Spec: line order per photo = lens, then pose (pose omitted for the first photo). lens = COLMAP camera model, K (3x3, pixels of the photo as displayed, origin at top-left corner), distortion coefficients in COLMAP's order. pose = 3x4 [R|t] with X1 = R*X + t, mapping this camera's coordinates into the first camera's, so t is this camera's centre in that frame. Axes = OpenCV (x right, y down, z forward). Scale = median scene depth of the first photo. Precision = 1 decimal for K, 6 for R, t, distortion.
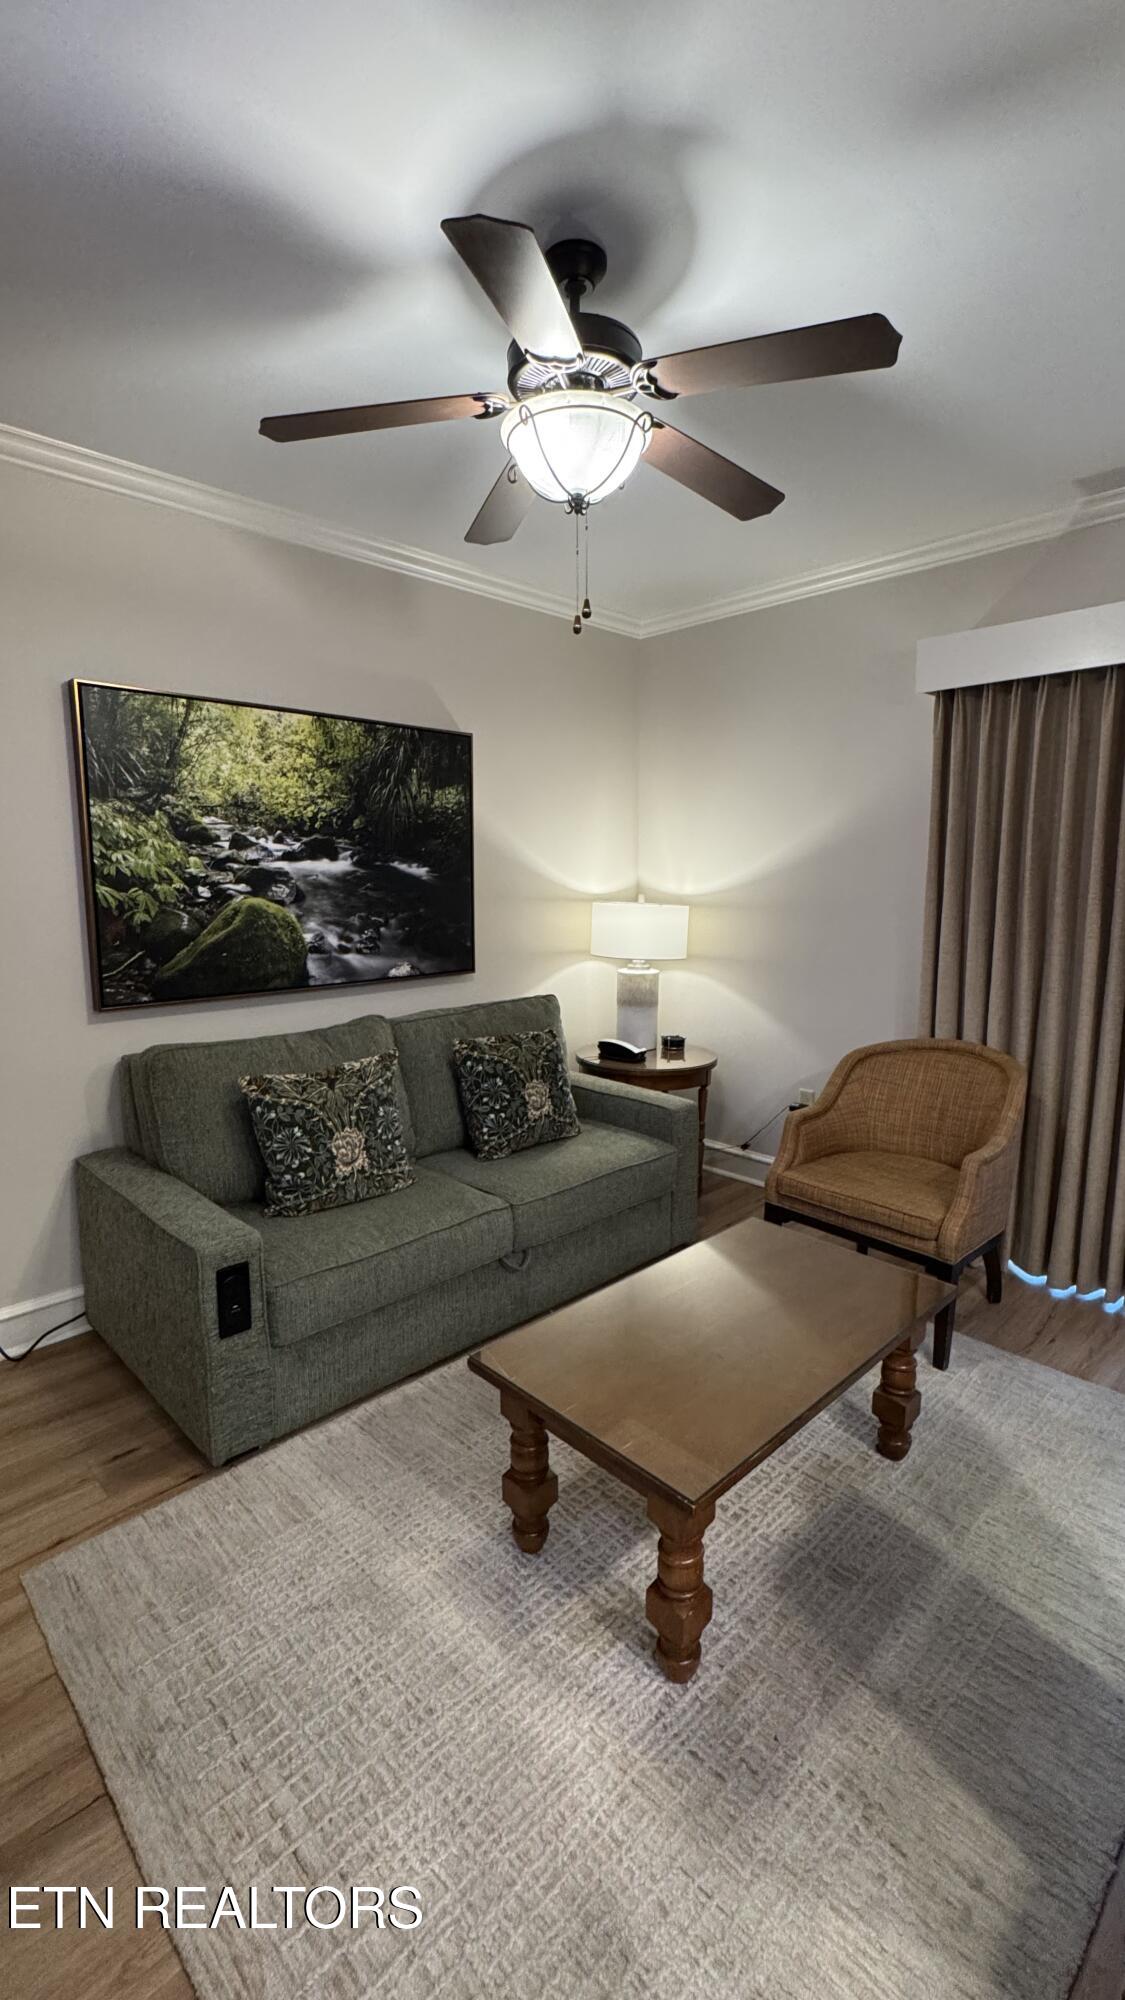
lens RADIAL K [[875.2, 0, 567.0], [0, 875.2, 997.0], [0, 0, 1]] dist [0.002328, 0.000490]
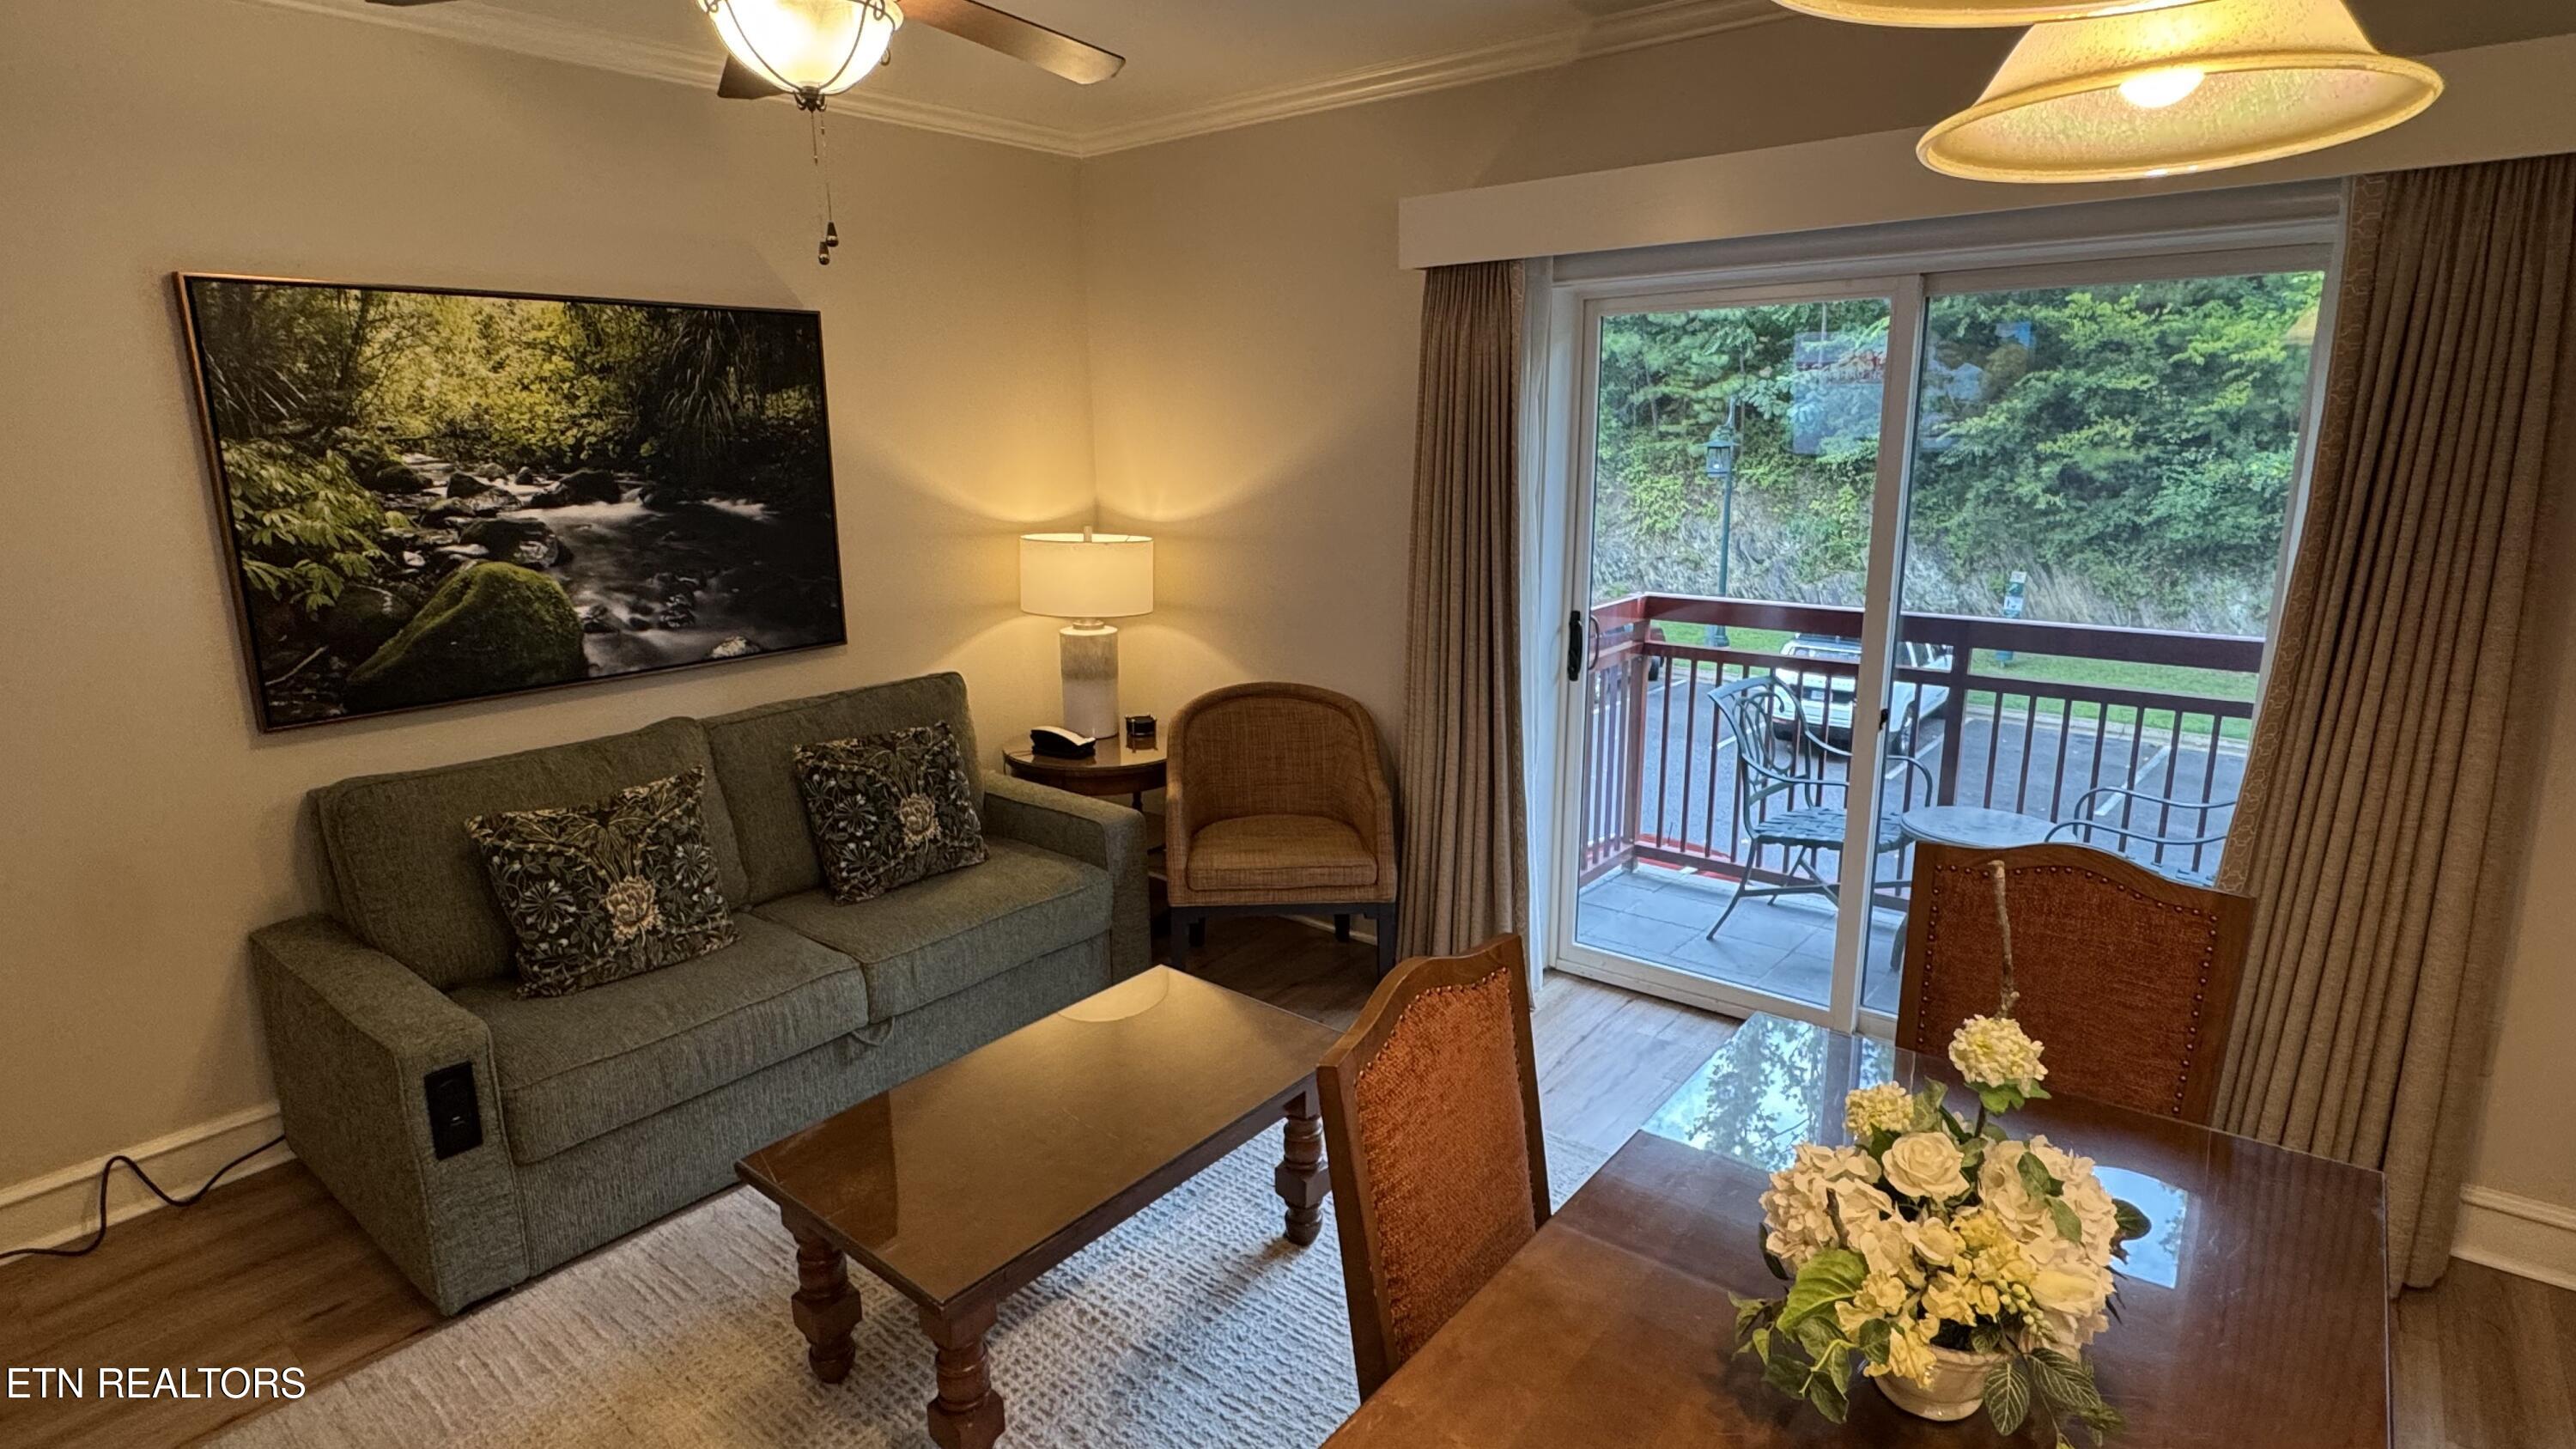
lens RADIAL K [[1308.4, 0, 1282.3], [0, 1308.4, 720.0], [0, 0, 1]] dist [0.002742, 0.000248]
pose [[0.994102, -0.033586, 0.103117, 0.191383], [0.025067, 0.996249, 0.082828, -0.062644], [-0.105512, -0.079754, 0.991215, -0.164902]]
